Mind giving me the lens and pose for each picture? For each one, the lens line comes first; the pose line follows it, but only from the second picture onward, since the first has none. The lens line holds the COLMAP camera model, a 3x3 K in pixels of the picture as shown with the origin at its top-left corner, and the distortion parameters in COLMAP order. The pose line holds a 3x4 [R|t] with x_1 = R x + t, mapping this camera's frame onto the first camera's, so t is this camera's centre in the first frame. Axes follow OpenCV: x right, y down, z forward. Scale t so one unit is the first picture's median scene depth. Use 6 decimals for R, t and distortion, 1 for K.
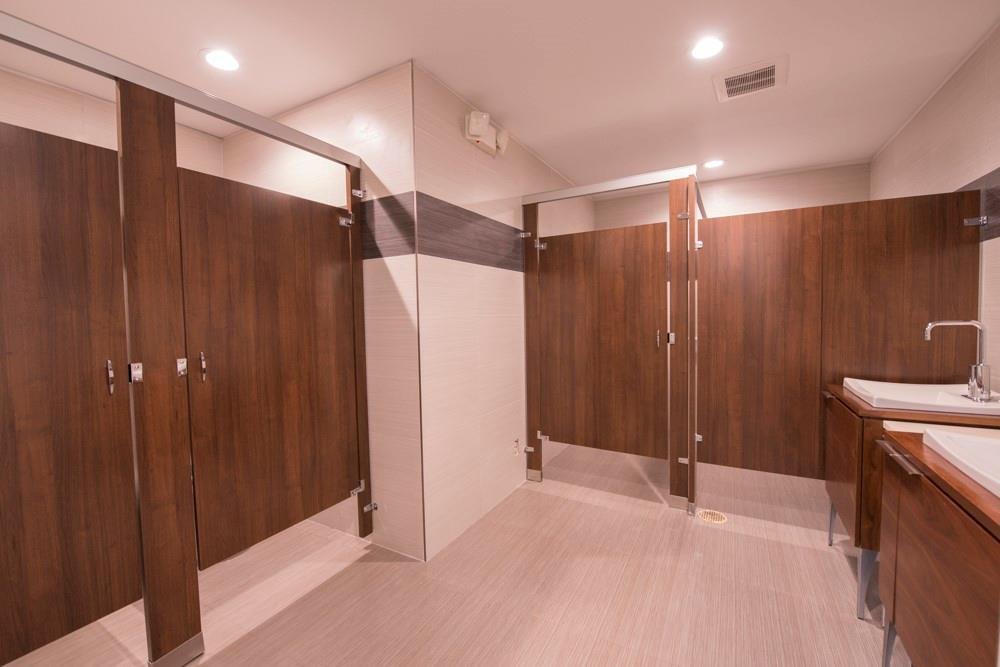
lens RADIAL K [[401.8, 0, 498.5], [0, 401.8, 331.2], [0, 0, 1]] dist [-0.014016, -0.000371]
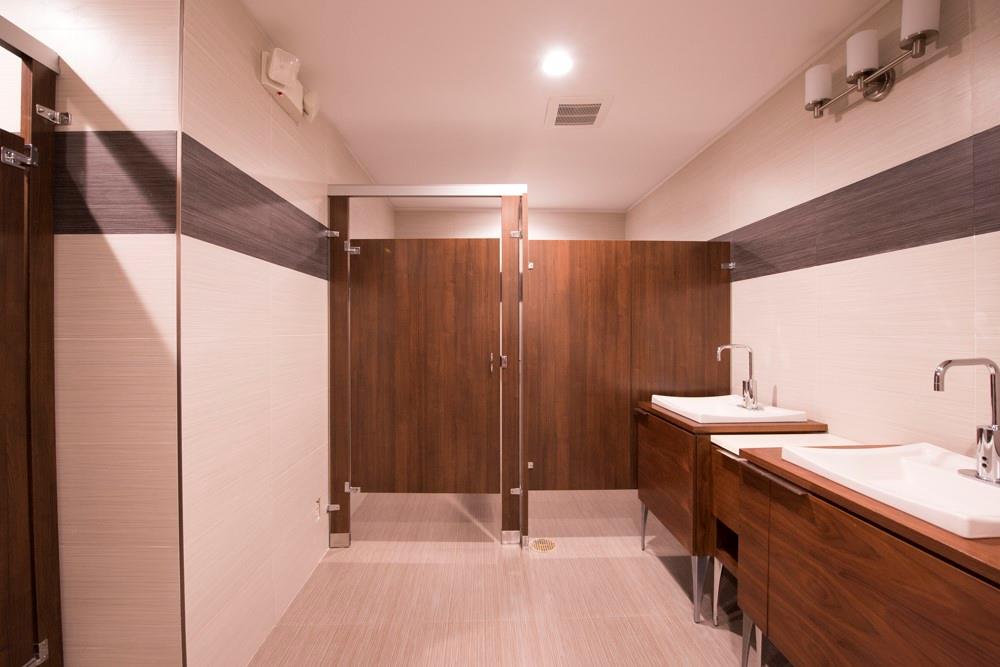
lens RADIAL K [[408.2, 0, 488.4], [0, 408.2, 331.1], [0, 0, 1]] dist [-0.014485, -0.002351]
pose [[0.858968, 0.014386, 0.511827, -0.095347], [0.008410, 0.999074, -0.042195, -0.014981], [-0.511960, 0.040548, 0.858052, 0.207464]]
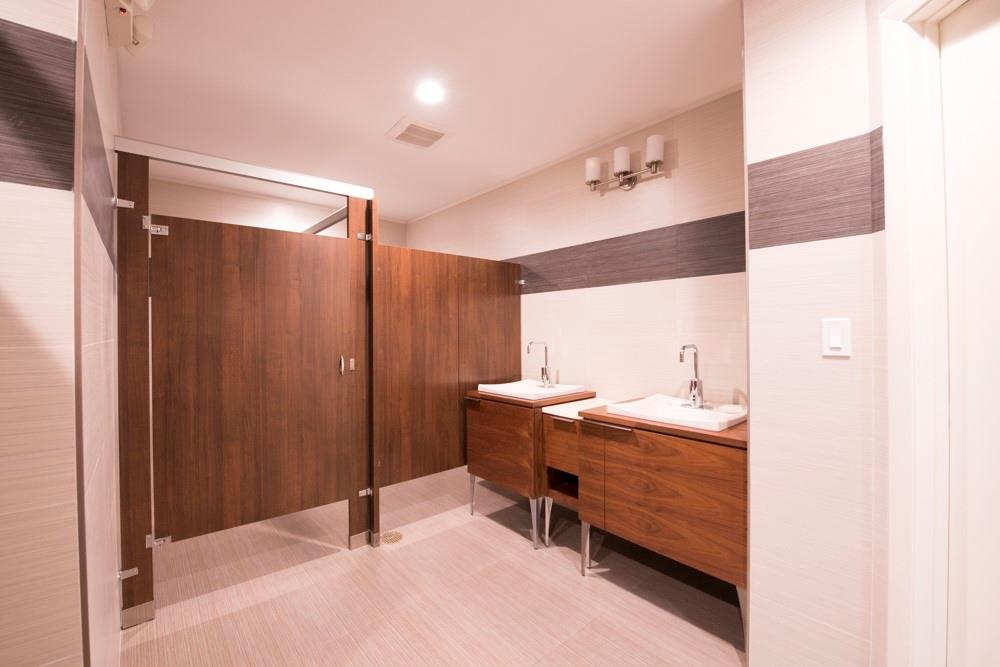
lens RADIAL K [[409.8, 0, 479.5], [0, 409.8, 330.8], [0, 0, 1]] dist [-0.017140, -0.000423]
pose [[0.365568, 0.013611, 0.930685, -0.364313], [0.041179, 0.998678, -0.030780, -0.019380], [-0.929873, 0.049577, 0.364524, 0.400529]]
